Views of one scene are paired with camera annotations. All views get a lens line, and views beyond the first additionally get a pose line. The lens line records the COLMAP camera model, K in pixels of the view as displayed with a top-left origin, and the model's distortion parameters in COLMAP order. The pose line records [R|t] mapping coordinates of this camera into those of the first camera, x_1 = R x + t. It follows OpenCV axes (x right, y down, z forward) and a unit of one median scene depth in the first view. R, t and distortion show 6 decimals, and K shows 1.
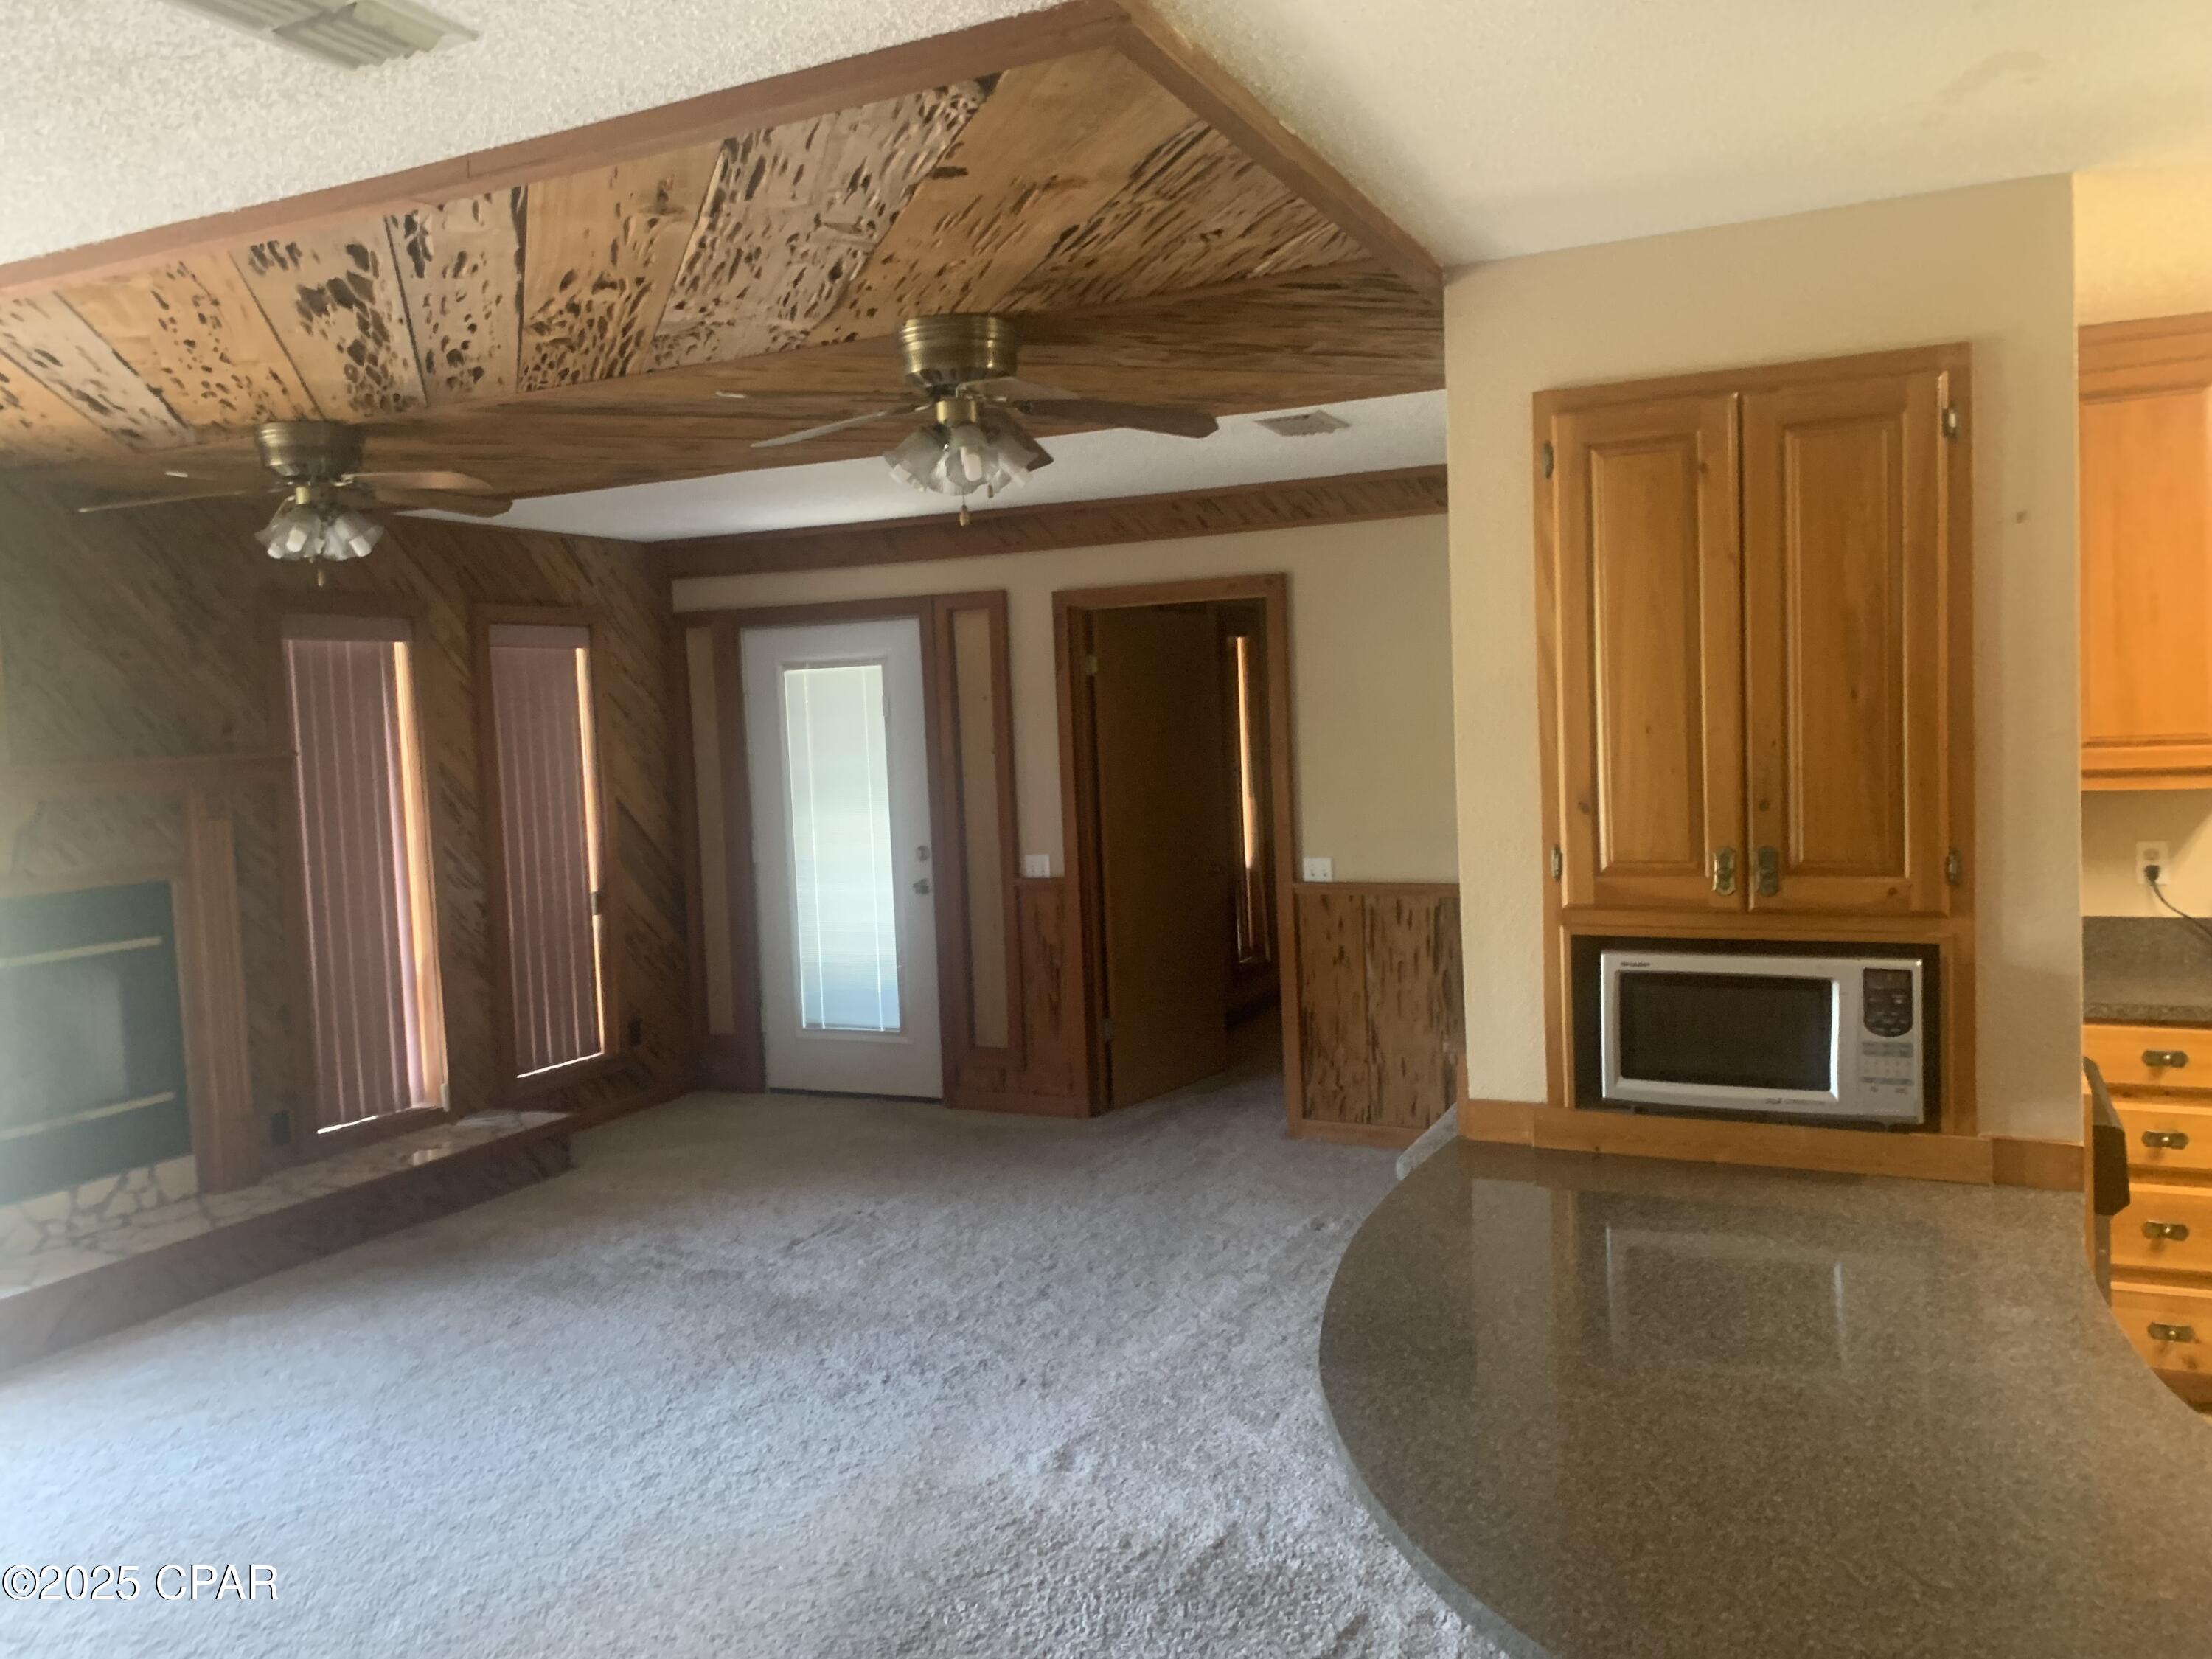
lens RADIAL K [[1708.0, 0, 1089.6], [0, 1708.0, 797.7], [0, 0, 1]] dist [0.023891, -0.013791]
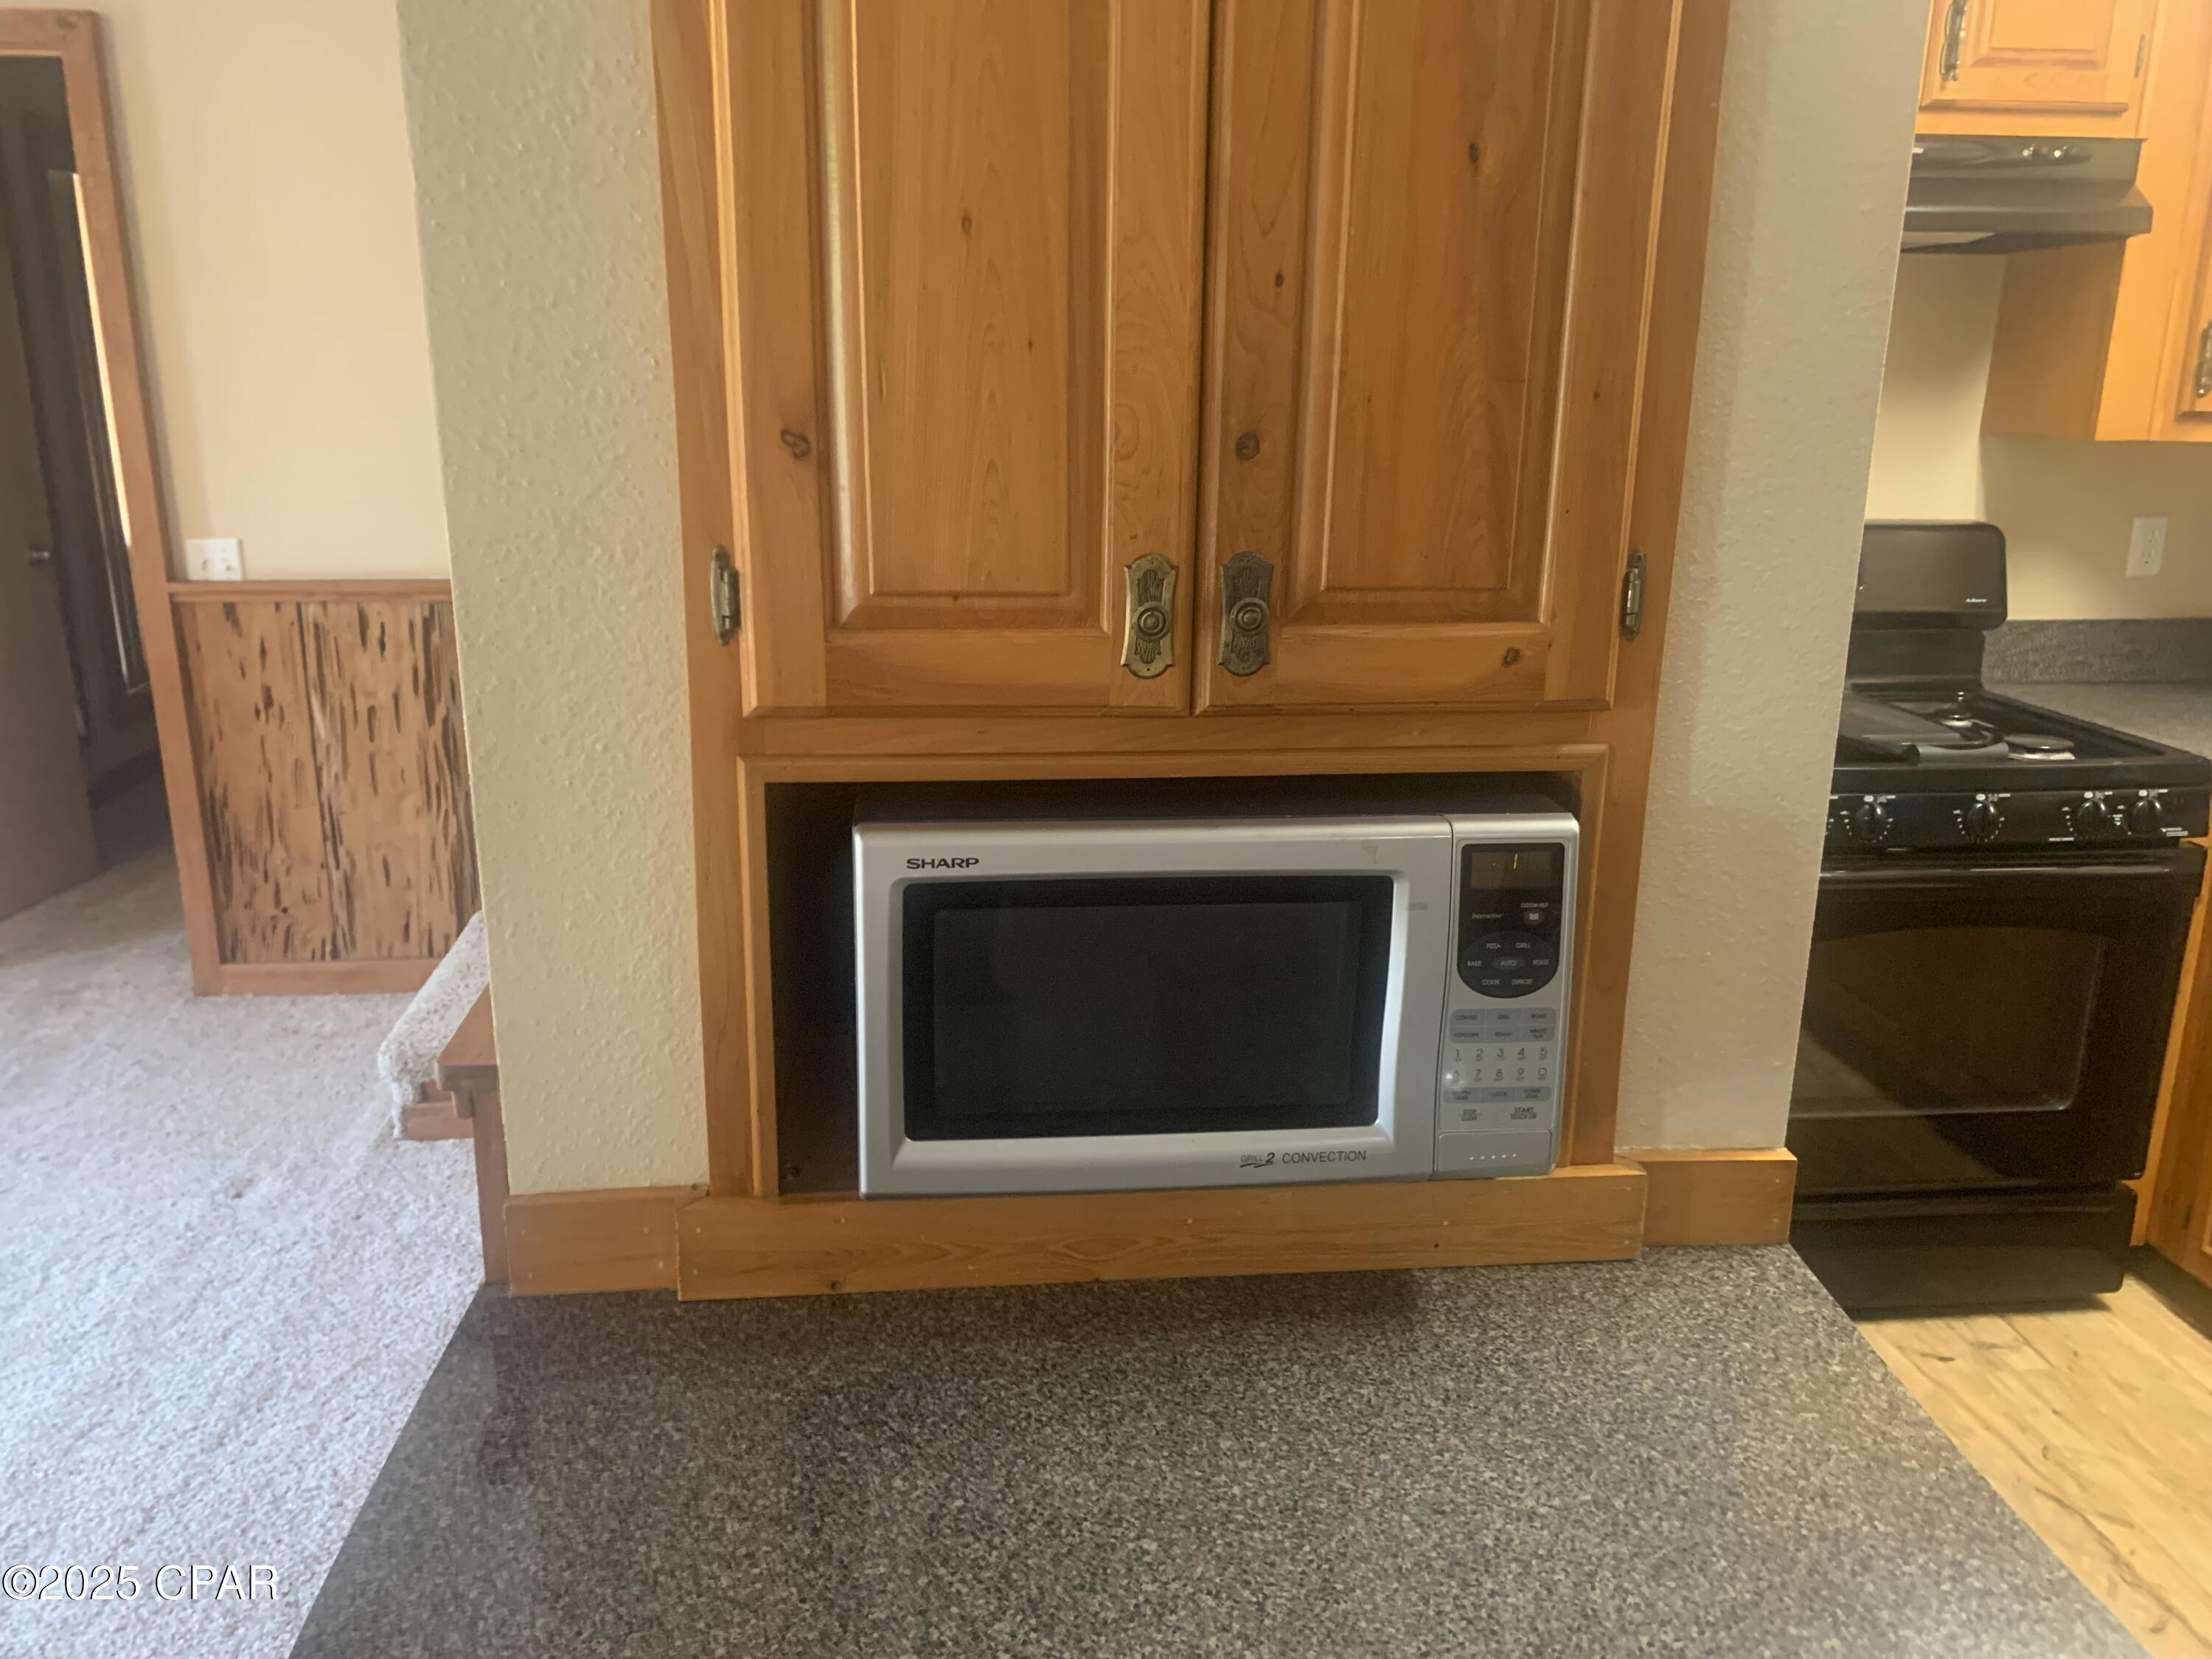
lens RADIAL K [[1708.0, 0, 1096.7], [0, 1708.0, 823.2], [0, 0, 1]] dist [0.023891, -0.013791]
pose [[0.846101, -0.094911, 0.524504, 0.143488], [-0.016467, 0.978895, 0.203698, 0.009629], [-0.532768, -0.180987, 0.826682, 0.647192]]
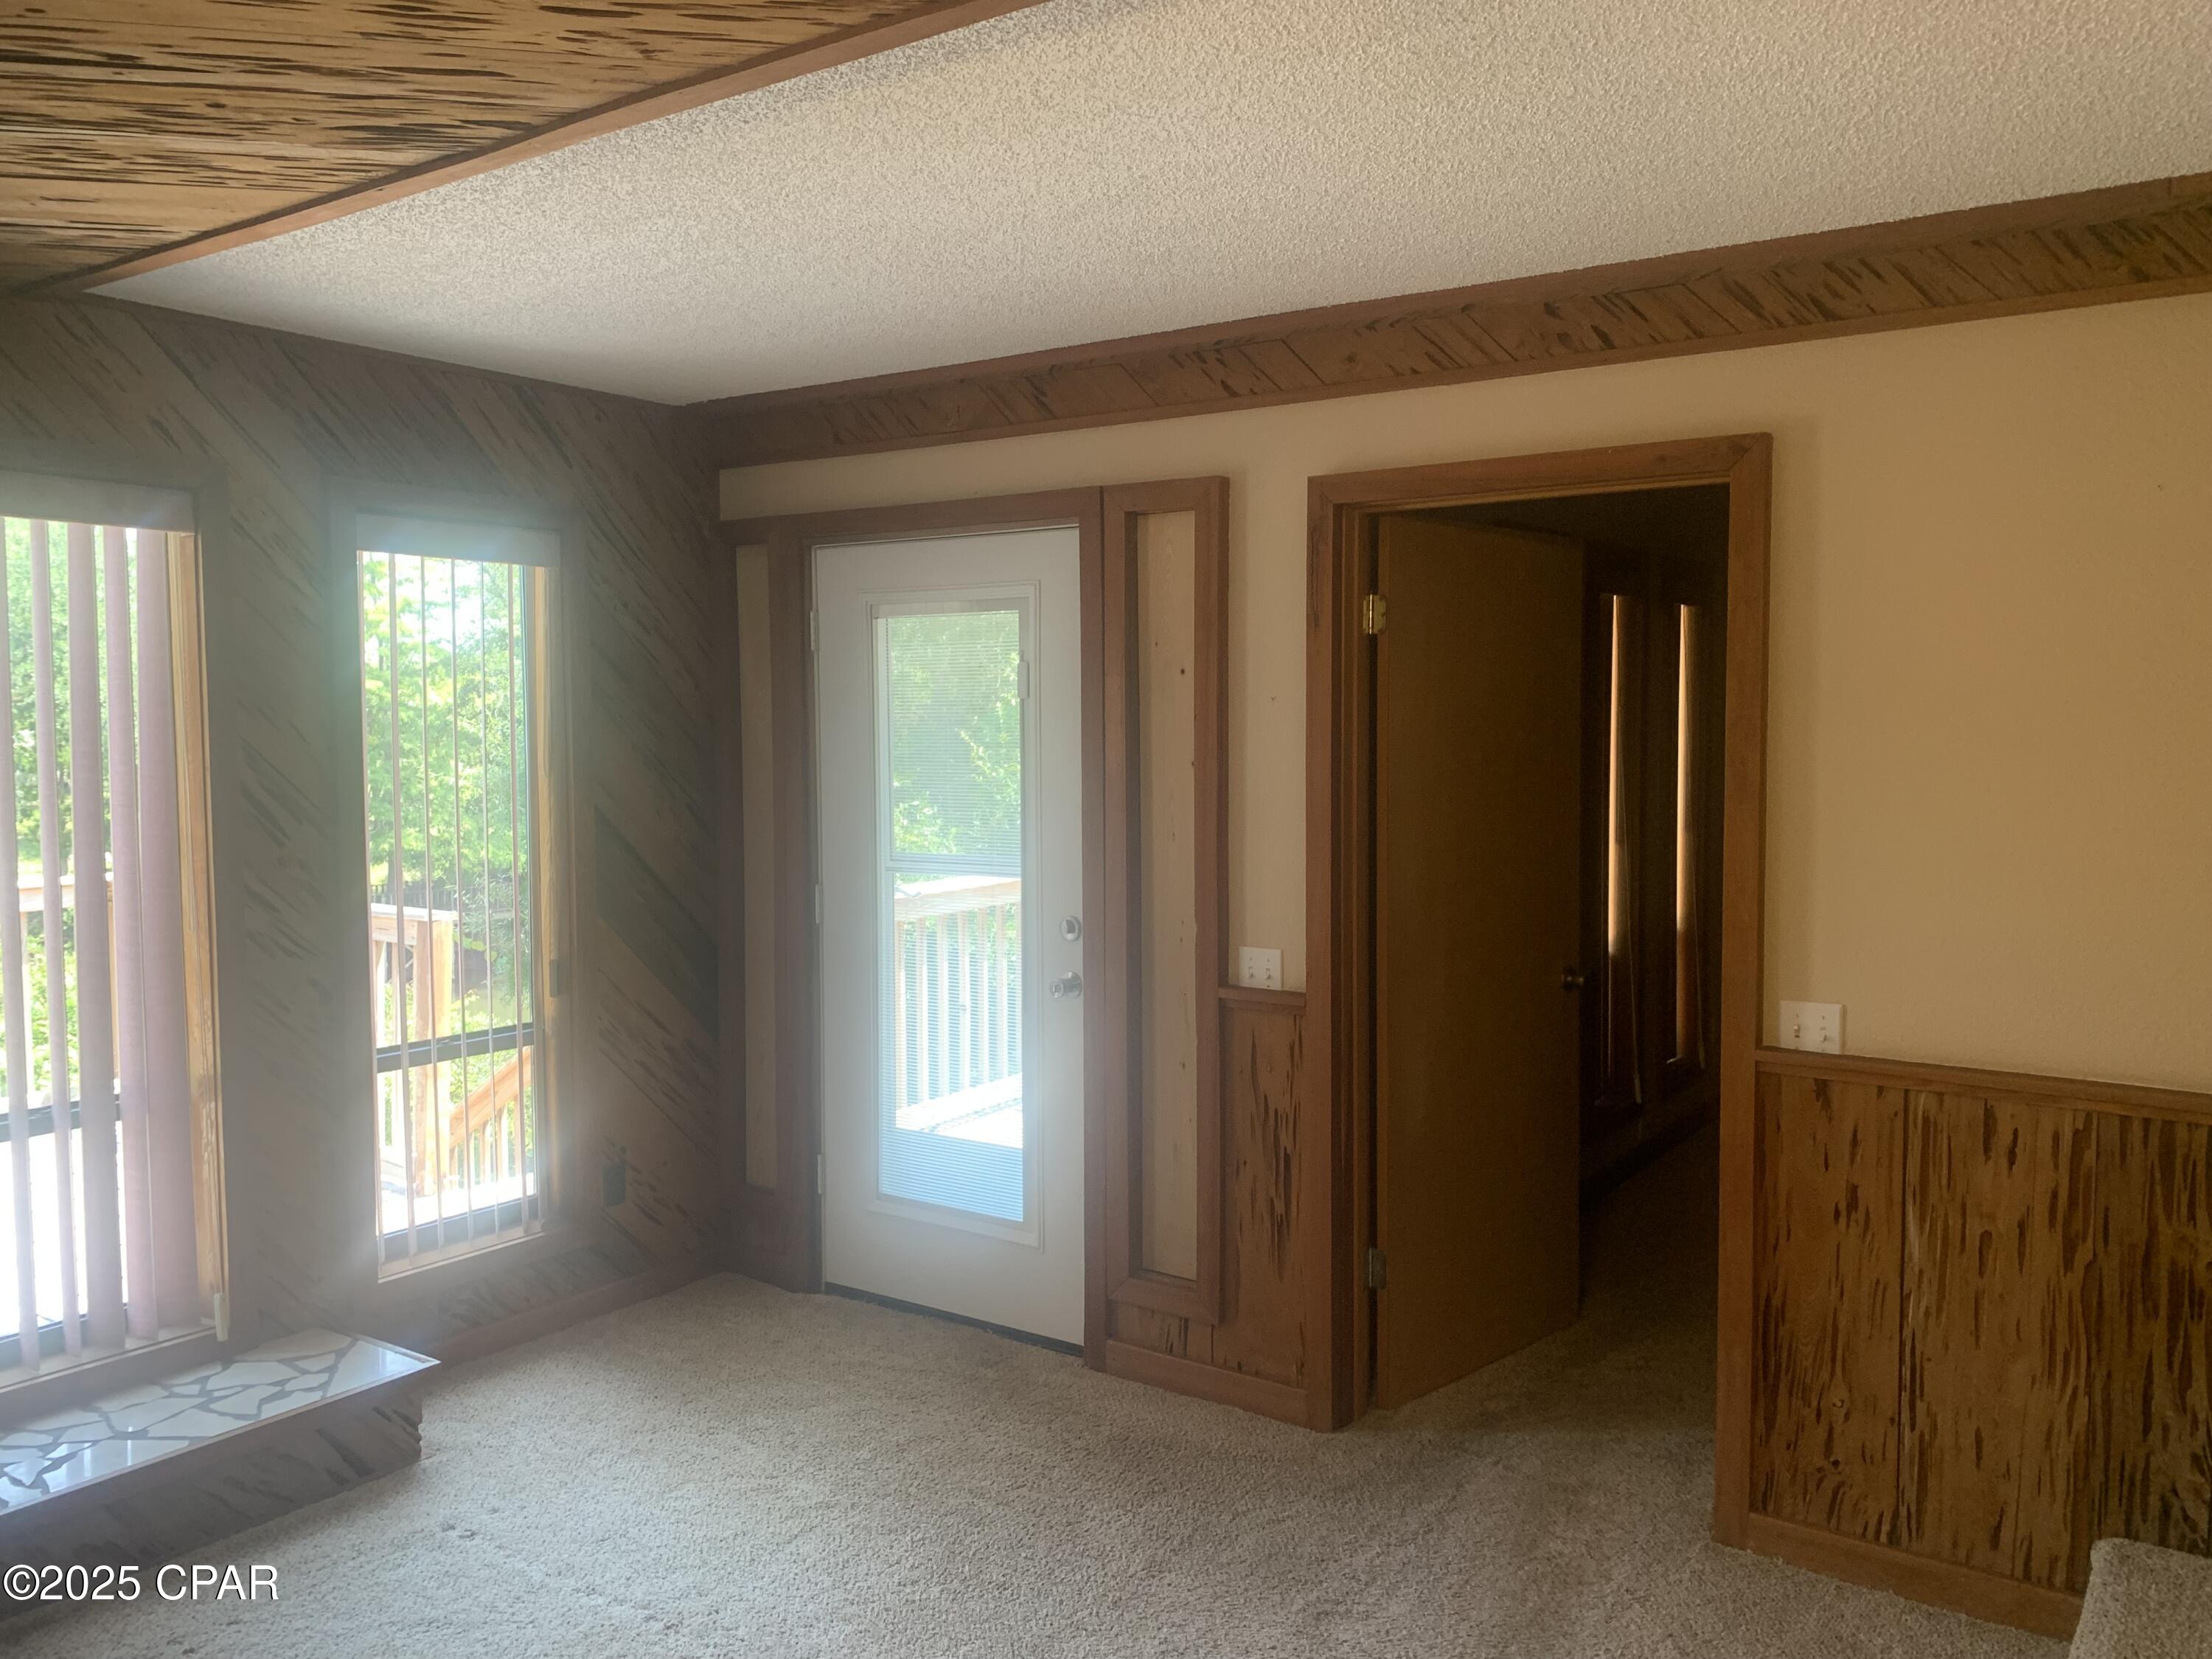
lens RADIAL K [[1708.0, 0, 1120.5], [0, 1708.0, 819.9], [0, 0, 1]] dist [0.023891, -0.013791]
pose [[0.987548, 0.047867, -0.149856, 0.012434], [-0.045069, 0.998741, 0.022019, -0.041721], [0.150721, -0.014991, 0.988463, 0.941405]]
